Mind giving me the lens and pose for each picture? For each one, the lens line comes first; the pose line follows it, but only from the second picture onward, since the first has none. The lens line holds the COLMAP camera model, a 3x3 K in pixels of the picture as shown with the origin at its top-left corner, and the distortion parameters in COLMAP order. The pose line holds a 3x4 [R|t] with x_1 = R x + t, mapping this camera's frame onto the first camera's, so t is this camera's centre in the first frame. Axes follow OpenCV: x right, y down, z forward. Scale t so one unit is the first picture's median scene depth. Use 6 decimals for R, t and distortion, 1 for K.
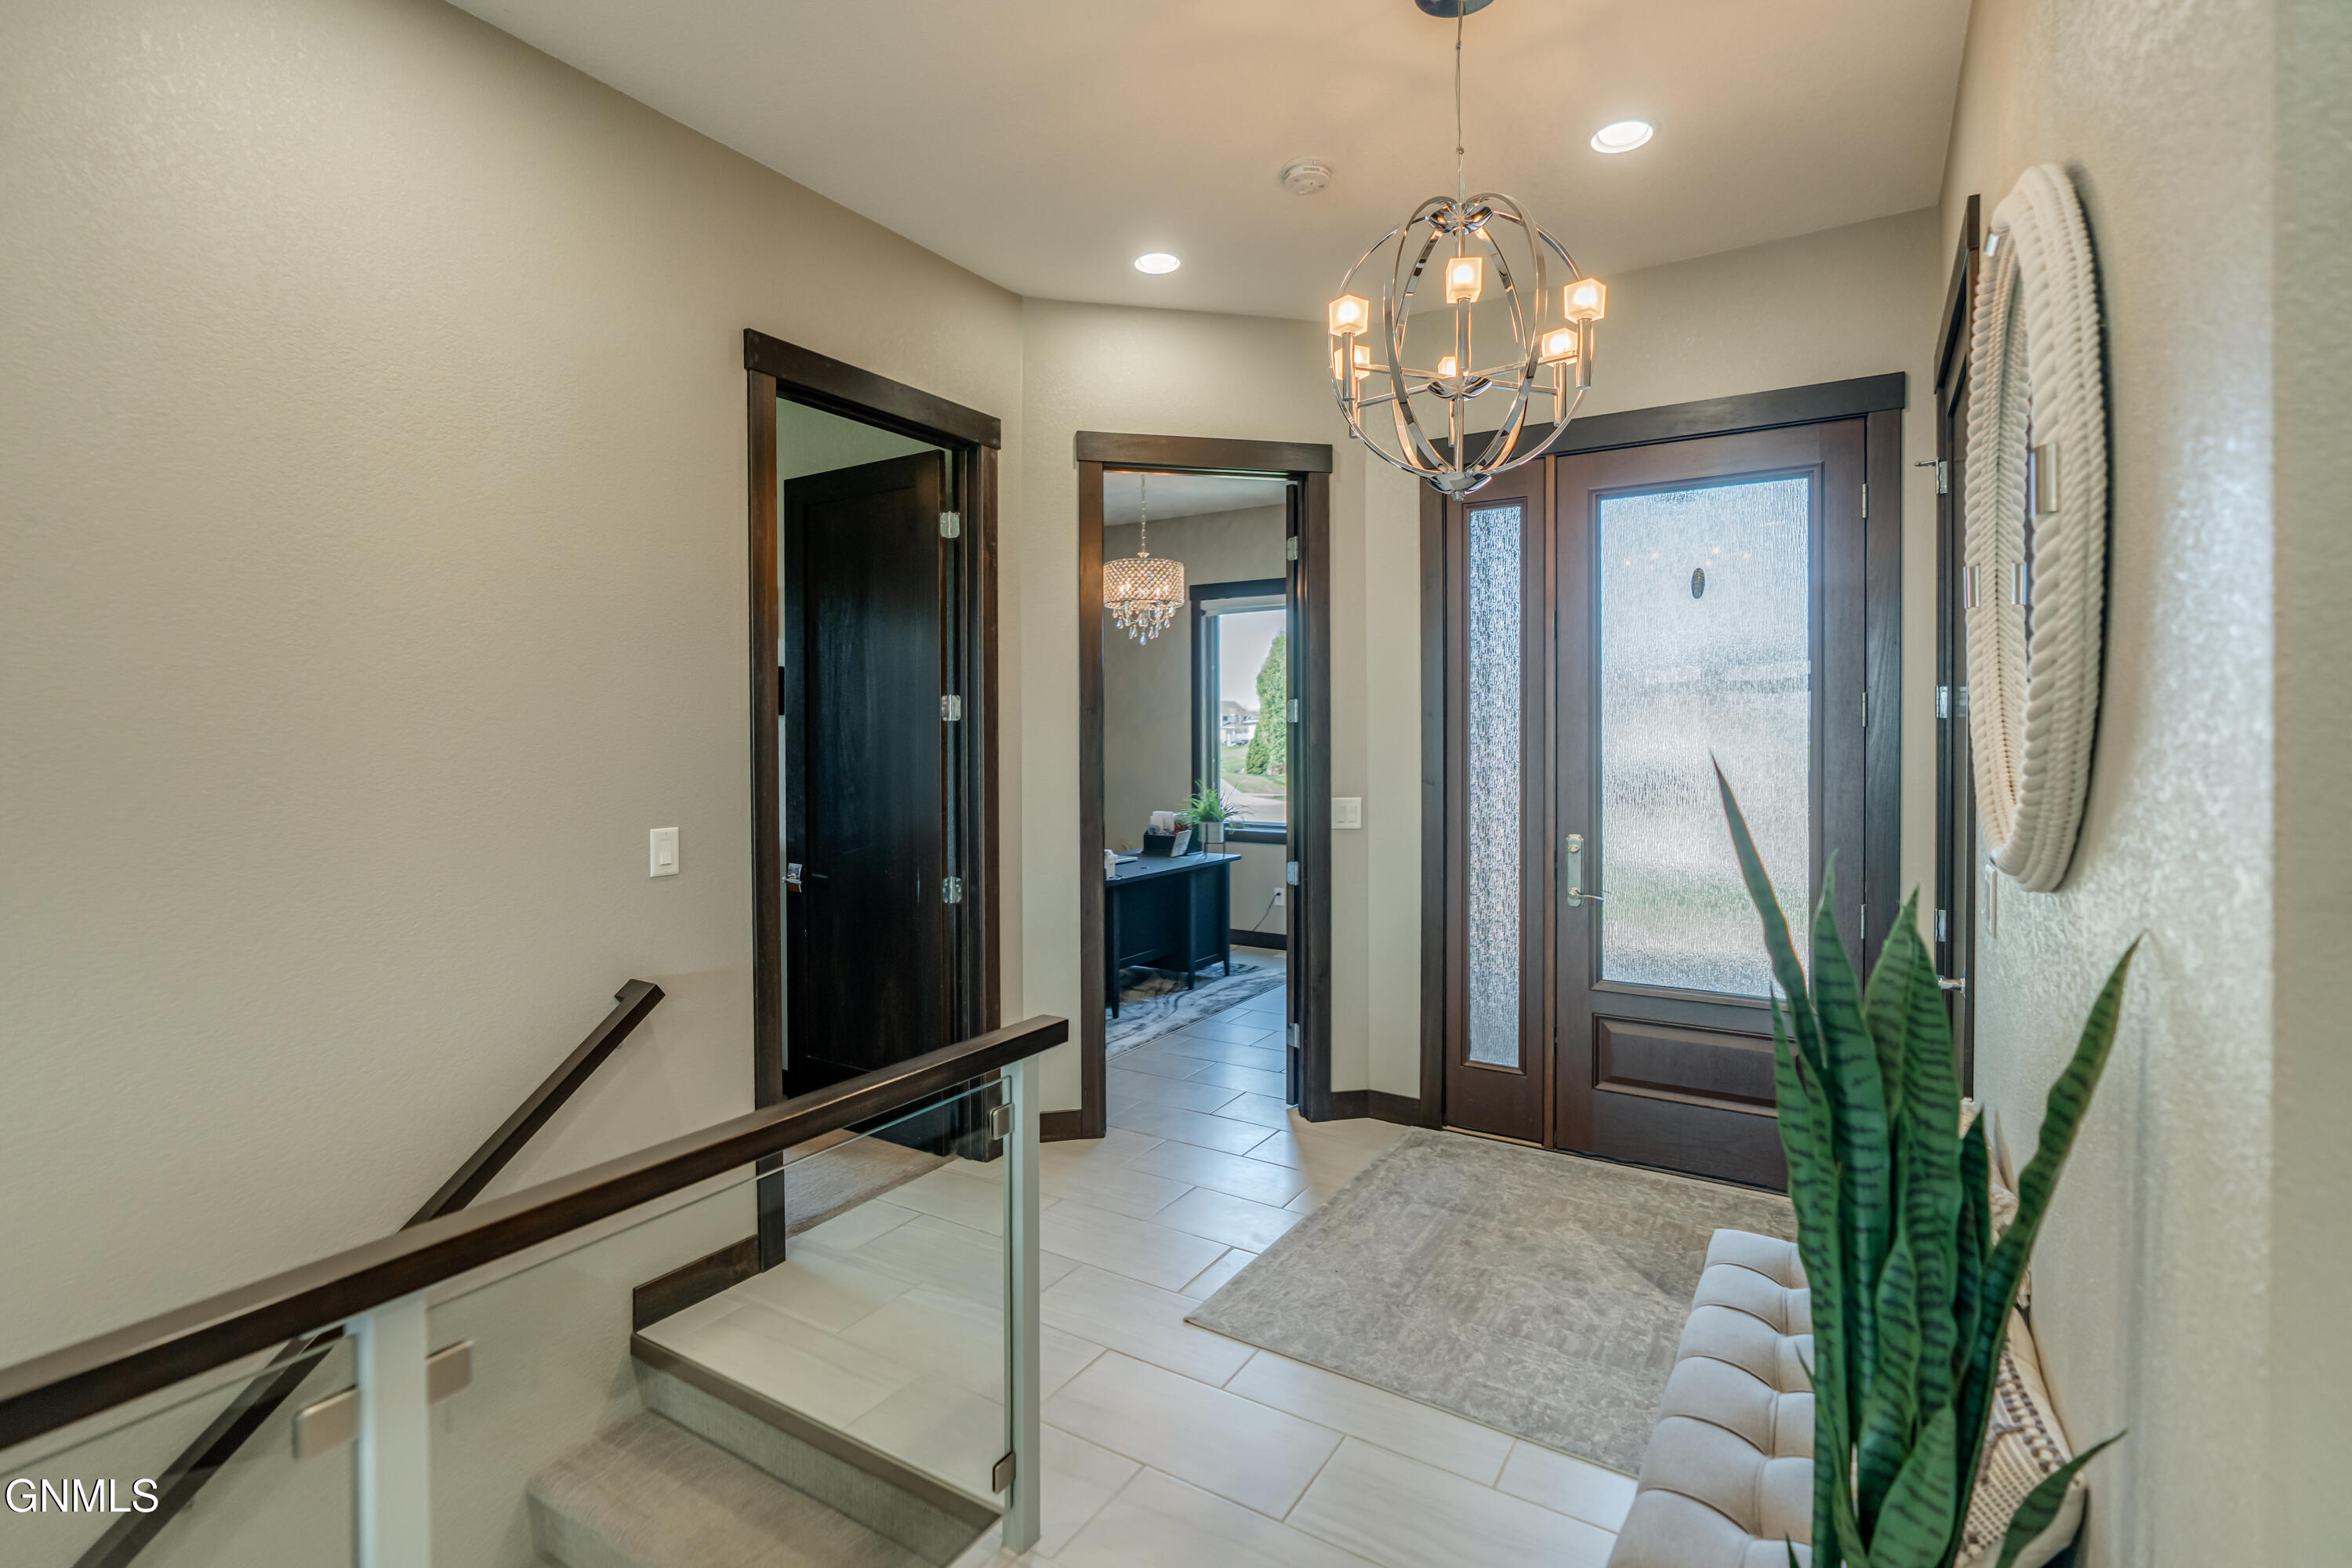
lens RADIAL K [[1097.6, 0, 1156.4], [0, 1097.6, 741.3], [0, 0, 1]] dist [-0.010600, 0.004541]
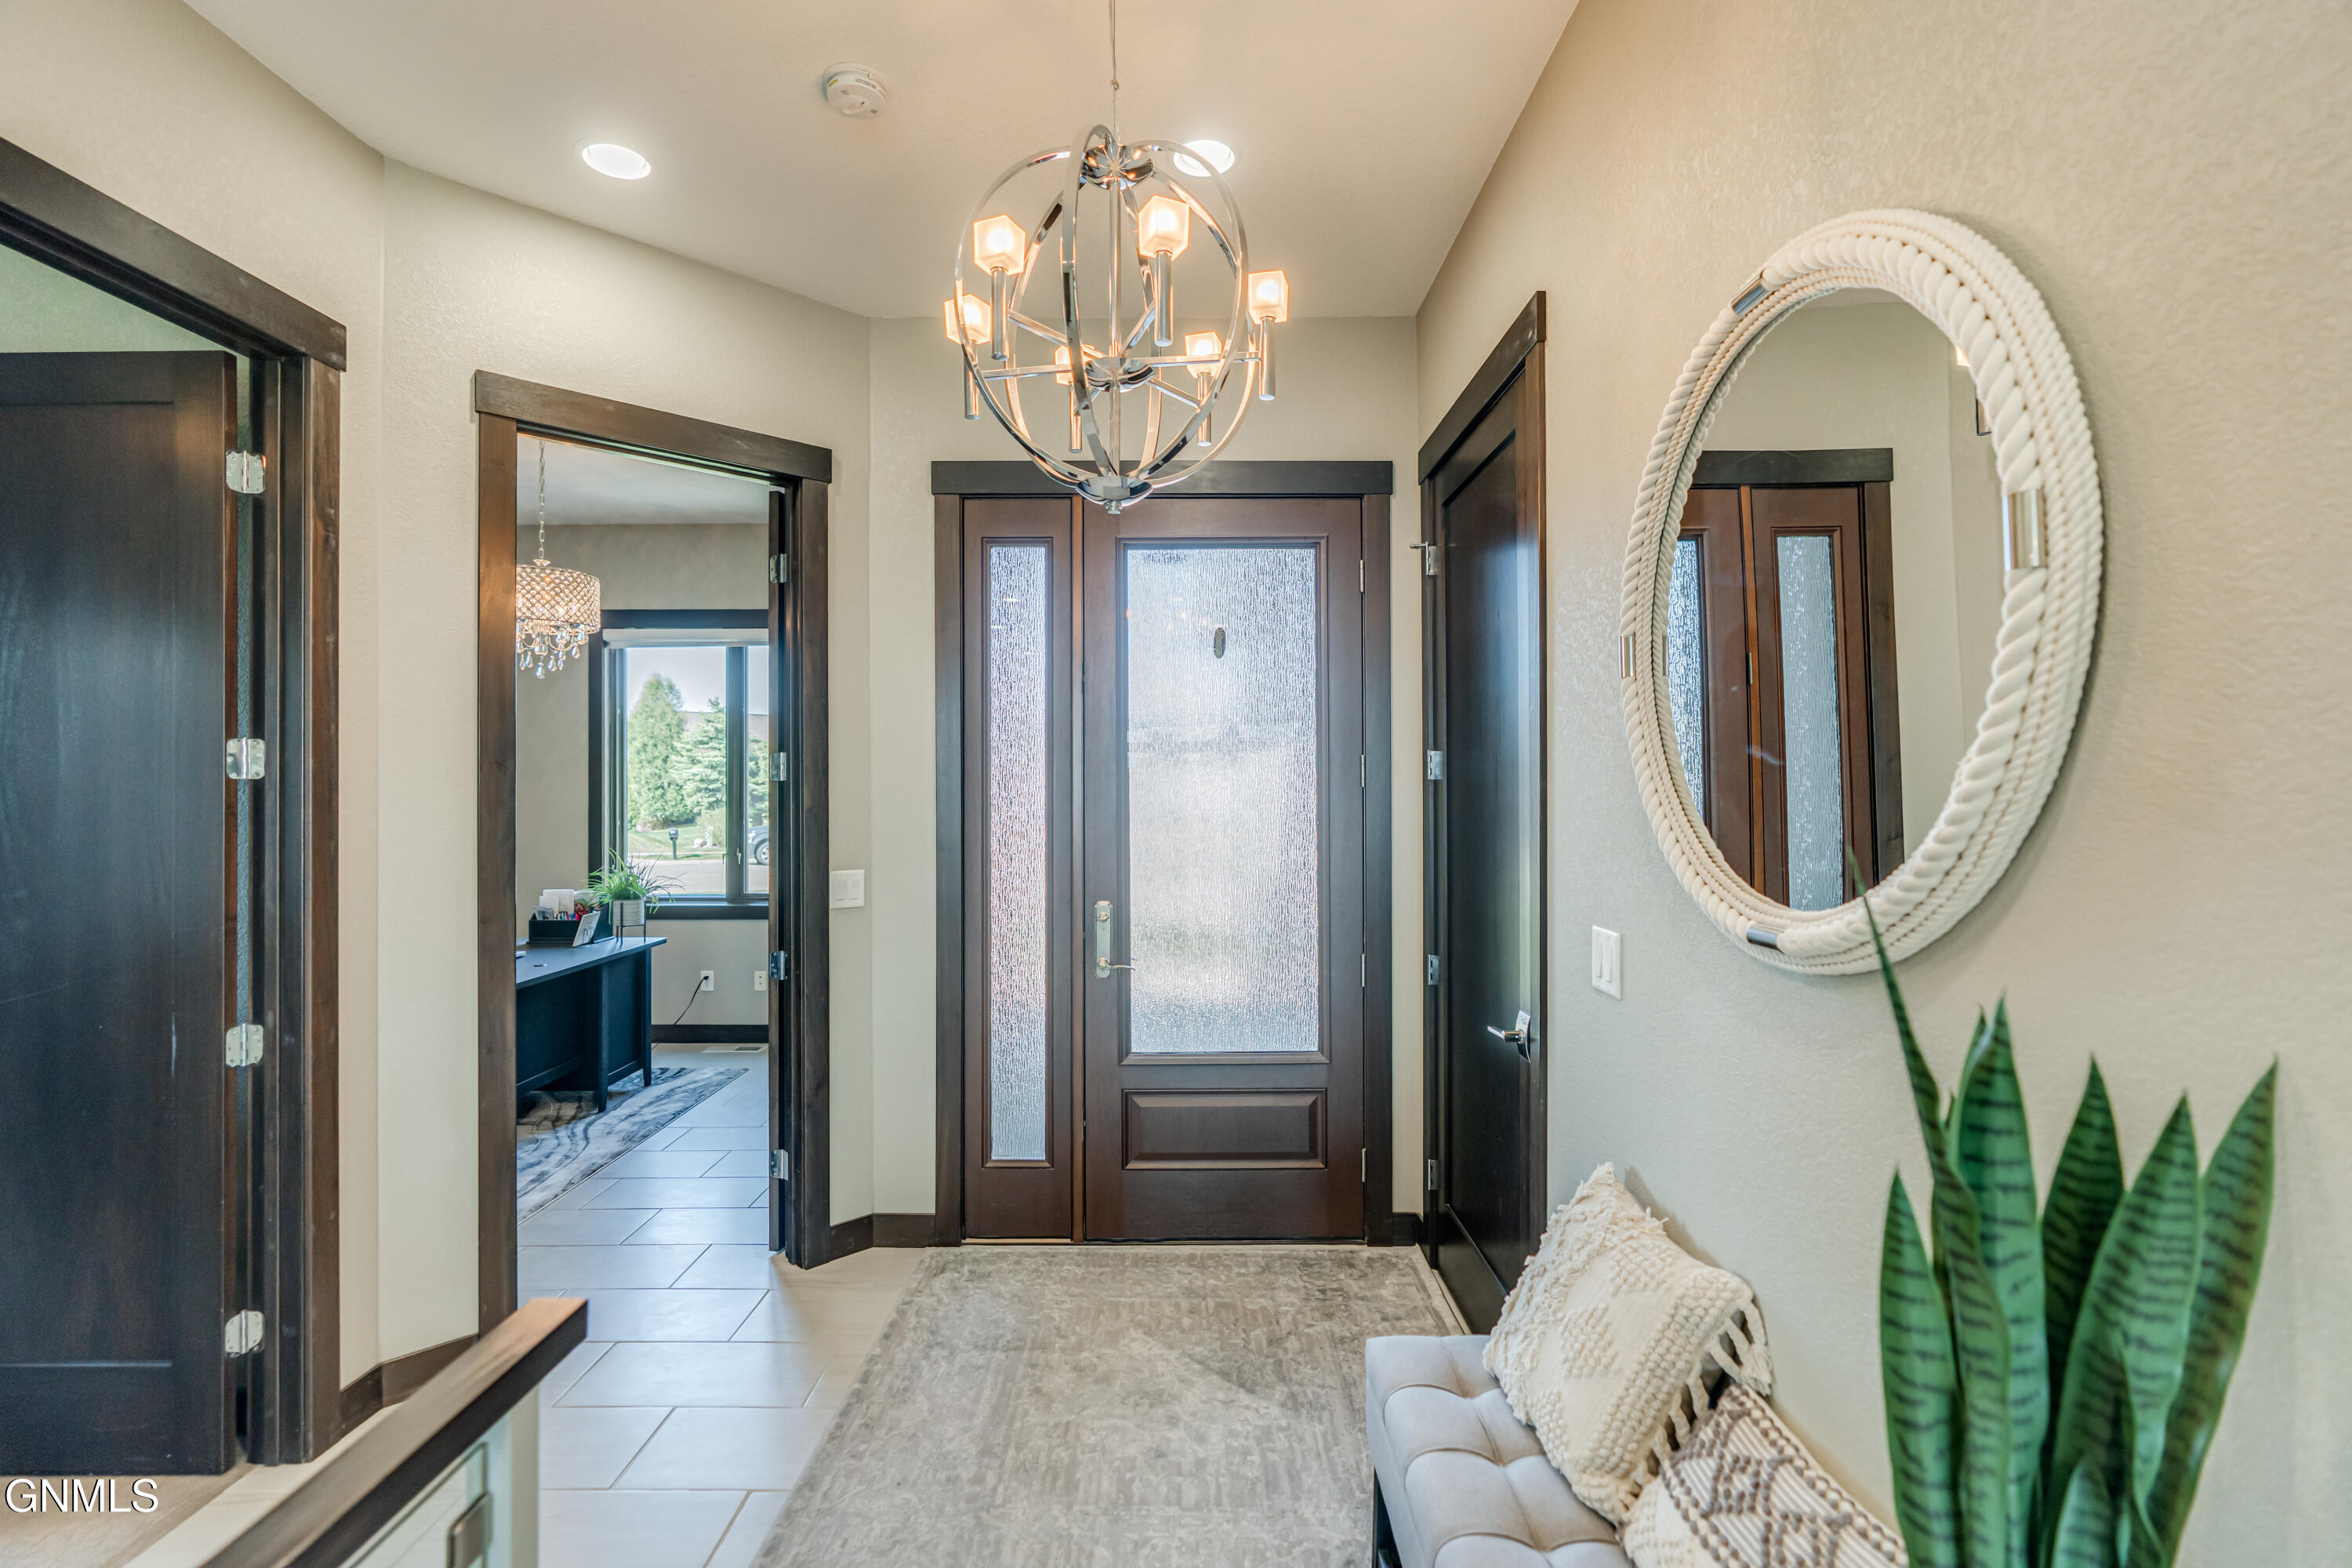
lens RADIAL K [[1097.6, 0, 1188.4], [0, 1097.6, 775.0], [0, 0, 1]] dist [-0.010600, 0.004541]
pose [[0.845253, 0.003741, 0.534354, -0.060587], [0.005239, 0.999869, -0.015287, -0.008290], [-0.534341, 0.015721, 0.845123, 0.164354]]
